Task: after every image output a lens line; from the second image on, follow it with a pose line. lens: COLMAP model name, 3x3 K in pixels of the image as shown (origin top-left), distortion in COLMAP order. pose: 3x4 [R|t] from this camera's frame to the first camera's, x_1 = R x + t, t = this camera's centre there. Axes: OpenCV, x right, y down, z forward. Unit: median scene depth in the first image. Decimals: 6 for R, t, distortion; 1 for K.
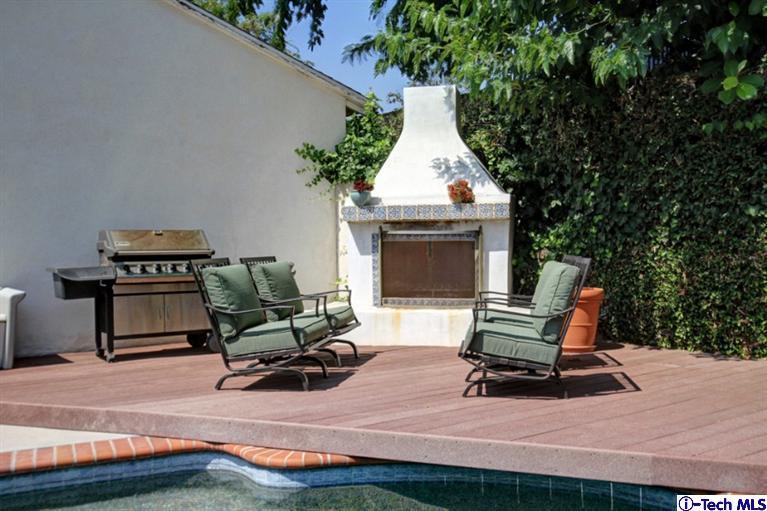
lens RADIAL K [[776.0, 0, 383.5], [0, 776.0, 255.5], [0, 0, 1]] dist [0.014342, 0.008700]
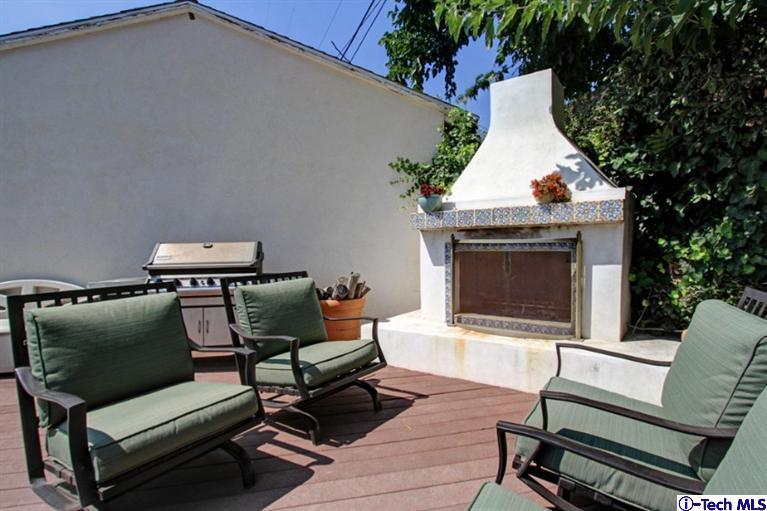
lens RADIAL K [[391.9, 0, 361.1], [0, 391.9, 252.7], [0, 0, 1]] dist [-0.013701, 0.000842]
pose [[0.897902, 0.003171, -0.440183, 0.099846], [0.000912, 0.999959, 0.009064, -0.021022], [0.440194, -0.008540, 0.897862, 0.553162]]
